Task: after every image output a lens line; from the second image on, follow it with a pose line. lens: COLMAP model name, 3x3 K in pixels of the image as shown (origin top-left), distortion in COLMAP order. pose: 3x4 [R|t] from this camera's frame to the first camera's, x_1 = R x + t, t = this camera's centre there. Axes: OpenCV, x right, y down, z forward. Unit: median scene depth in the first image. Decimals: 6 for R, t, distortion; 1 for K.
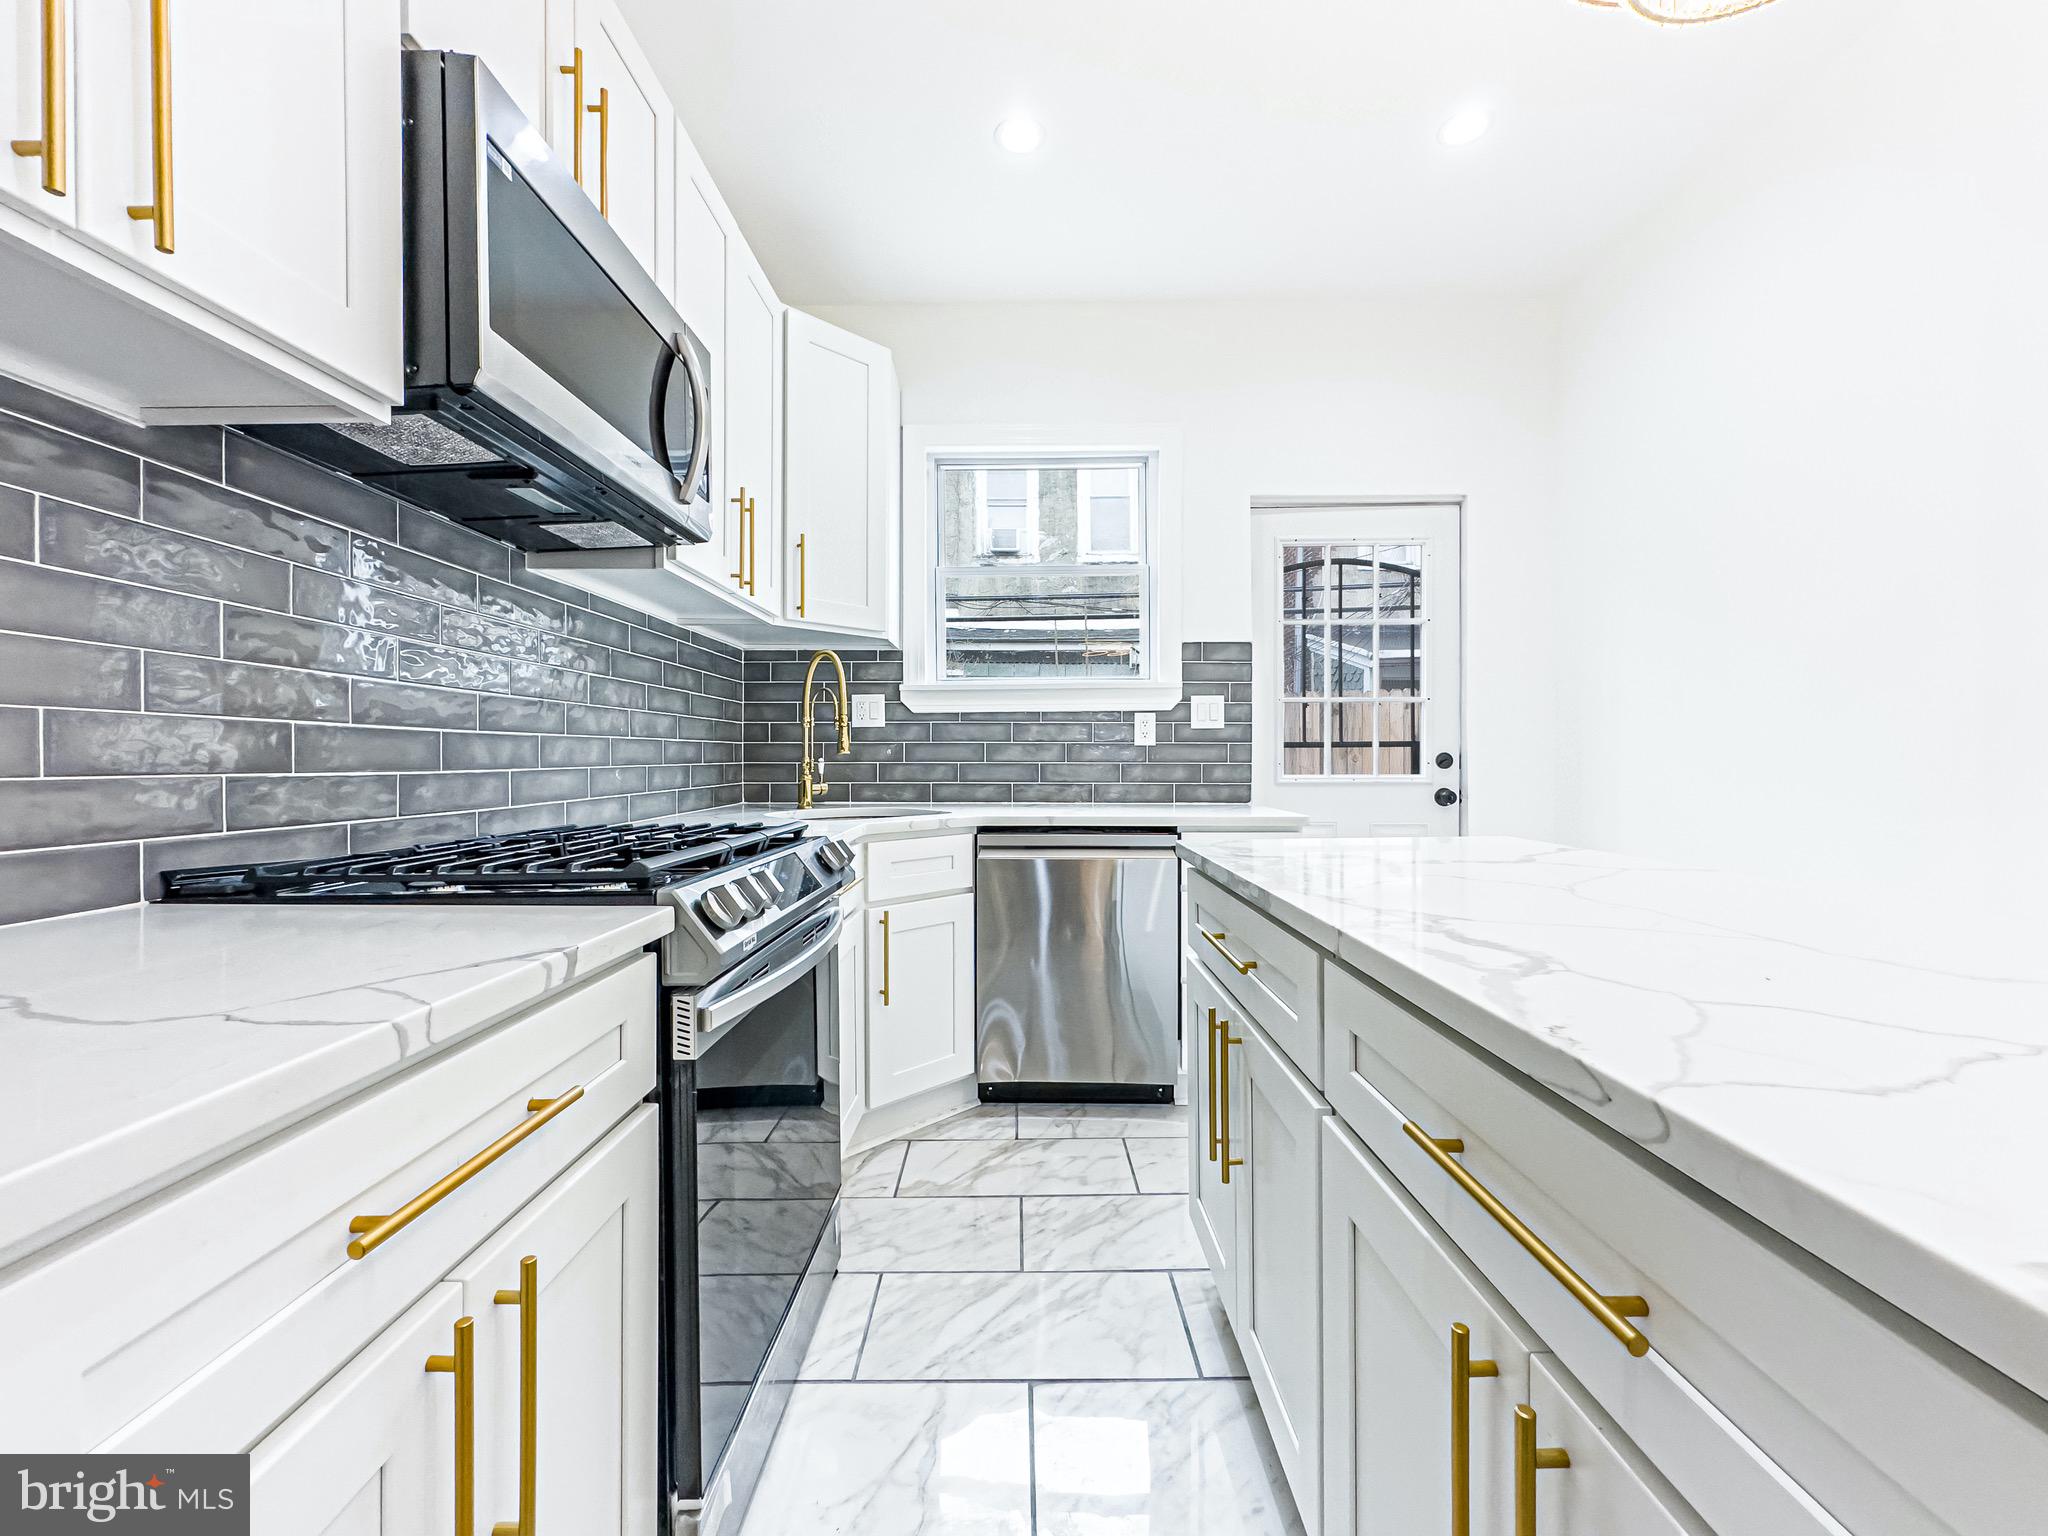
lens RADIAL K [[867.6, 0, 1030.2], [0, 867.6, 759.8], [0, 0, 1]] dist [-0.002191, 0.001118]
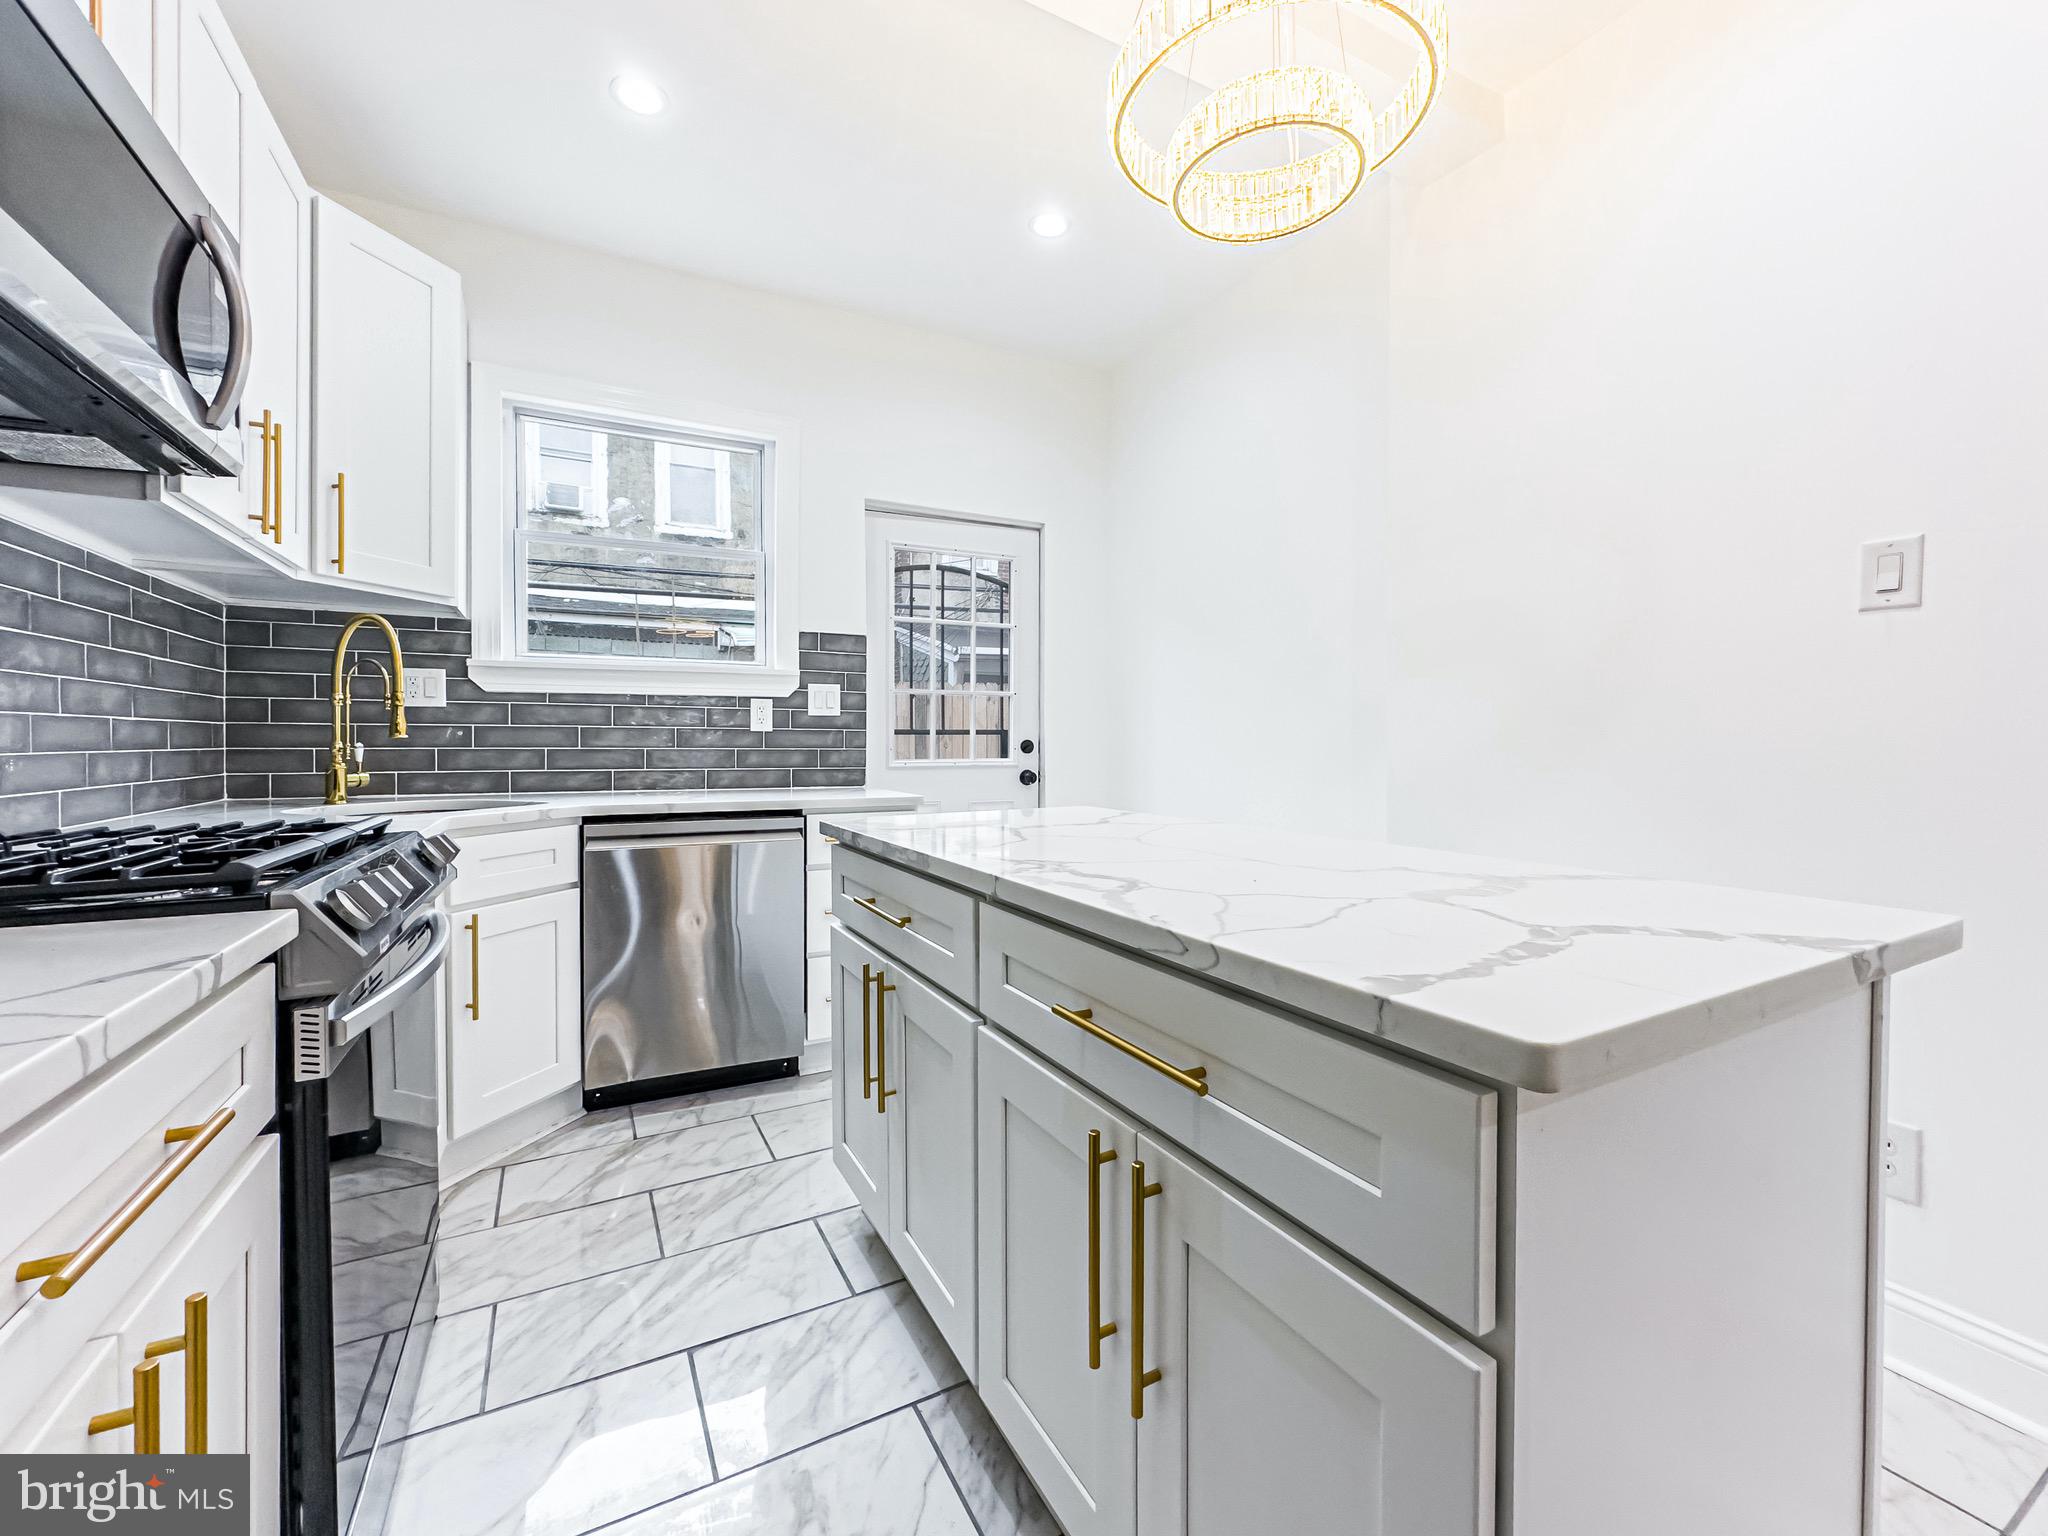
lens RADIAL K [[867.6, 0, 1052.8], [0, 867.6, 750.5], [0, 0, 1]] dist [-0.002191, 0.001118]
pose [[0.878482, -0.001306, 0.477774, -0.090057], [-0.001069, 0.999988, 0.004697, 0.001365], [-0.477775, -0.004637, 0.878470, -0.085291]]
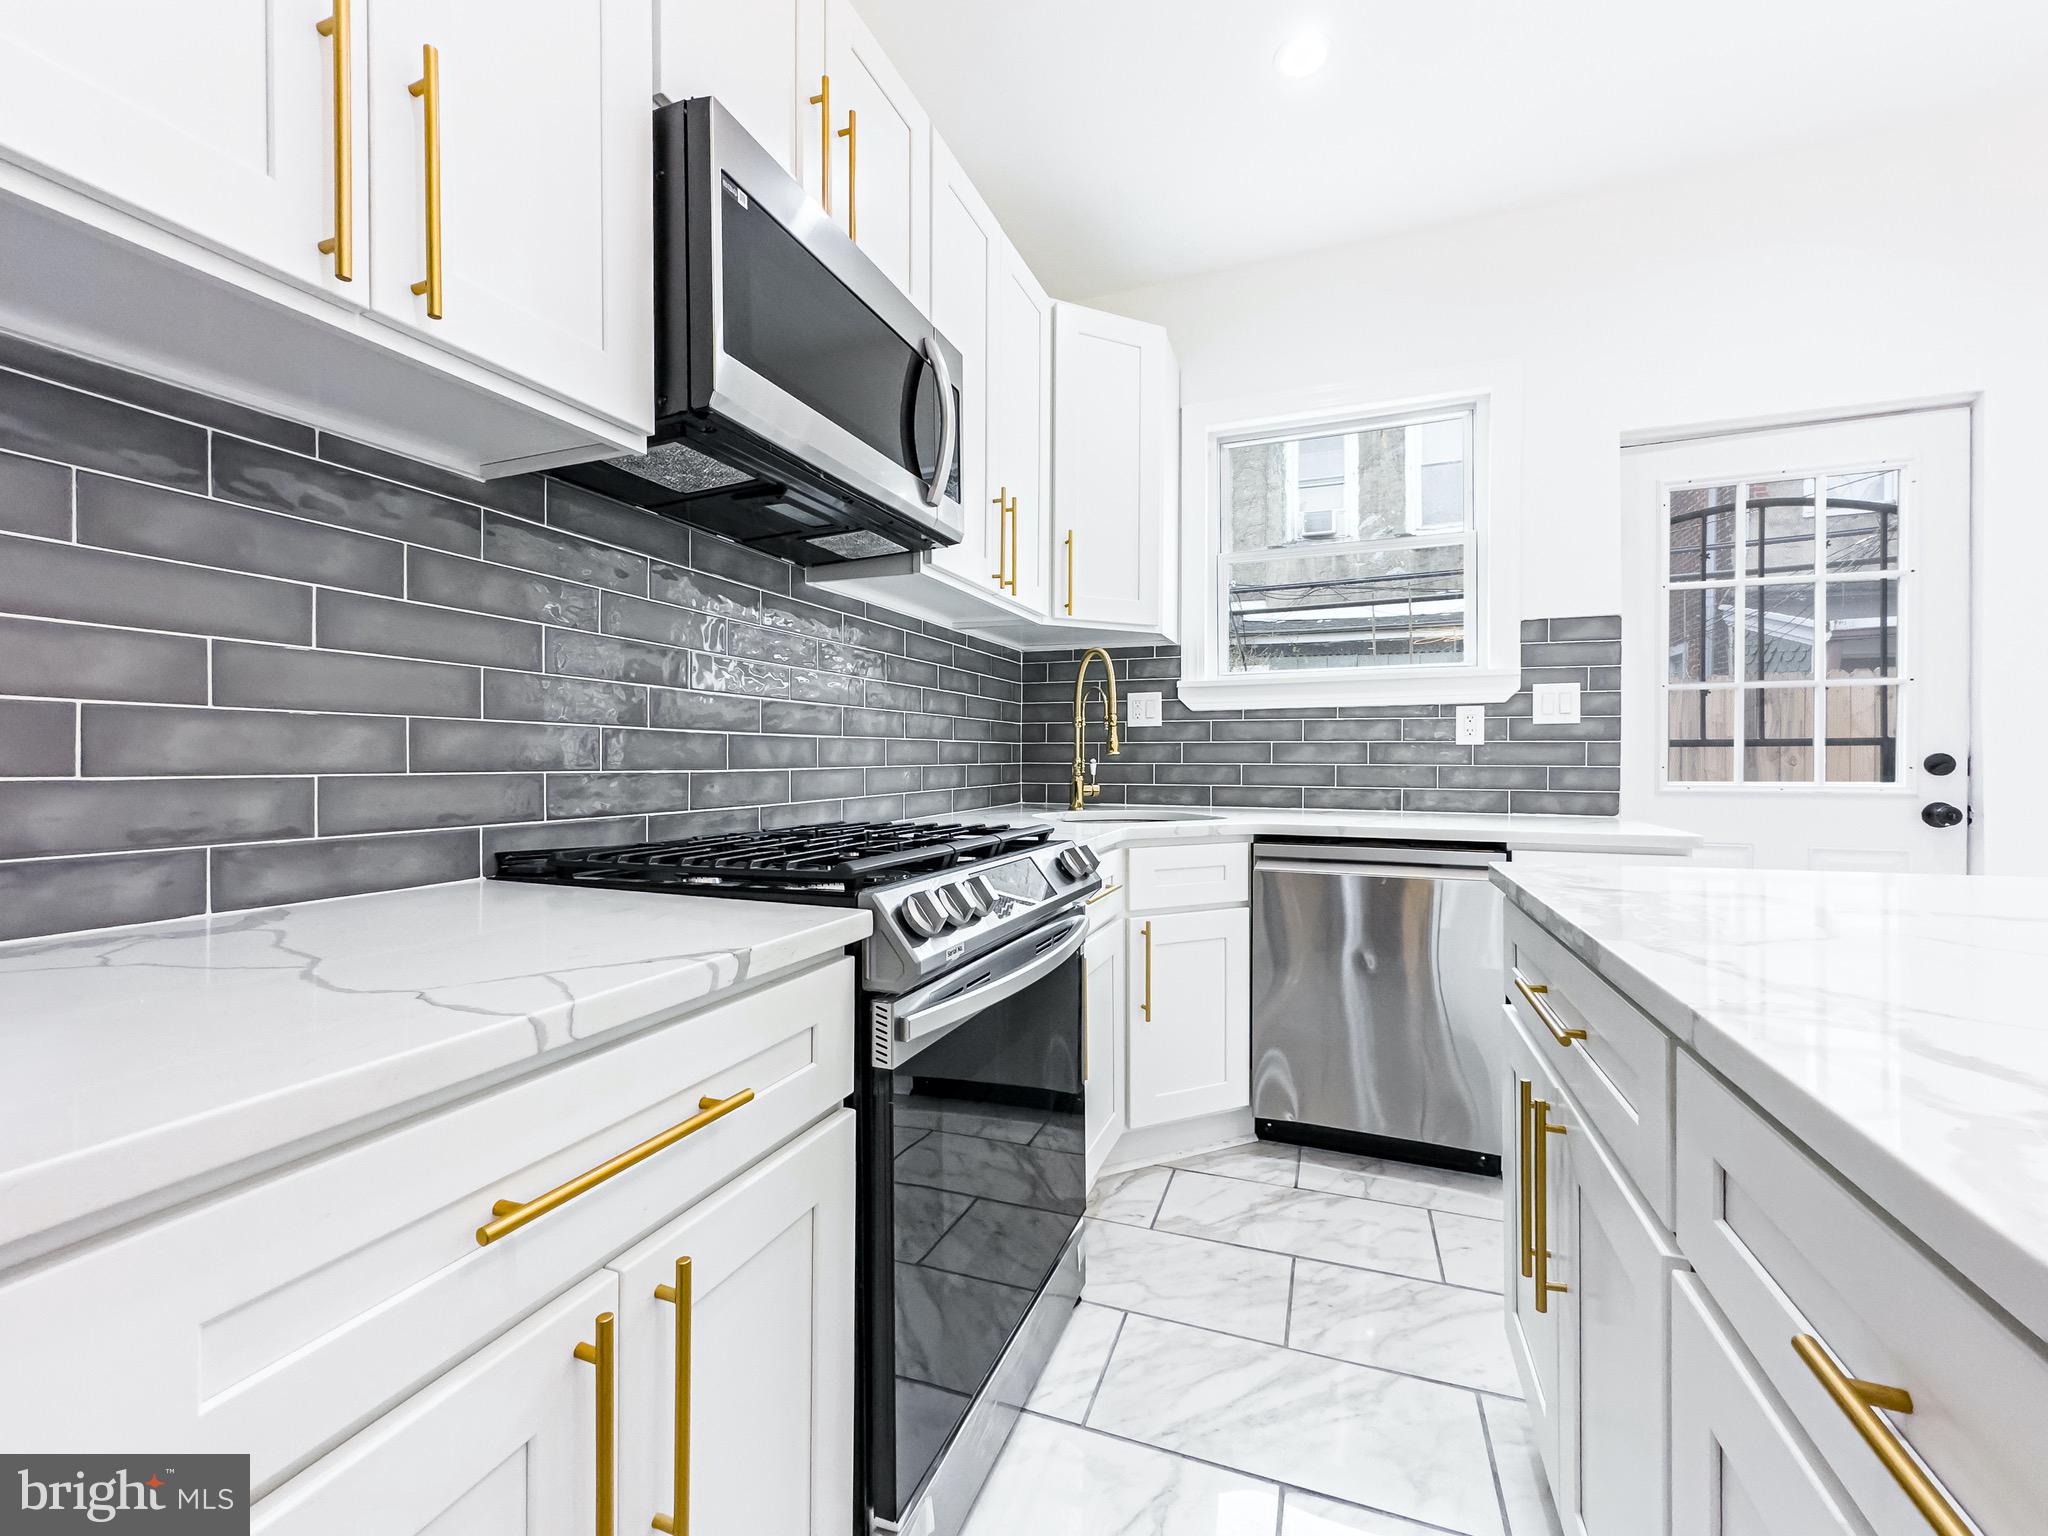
lens RADIAL K [[867.6, 0, 1018.9], [0, 867.6, 761.6], [0, 0, 1]] dist [-0.002191, 0.001118]
pose [[0.928746, 0.003790, -0.370698, 0.063764], [-0.003209, 0.999992, 0.002184, -0.000987], [0.370703, -0.000839, 0.928751, 0.091631]]
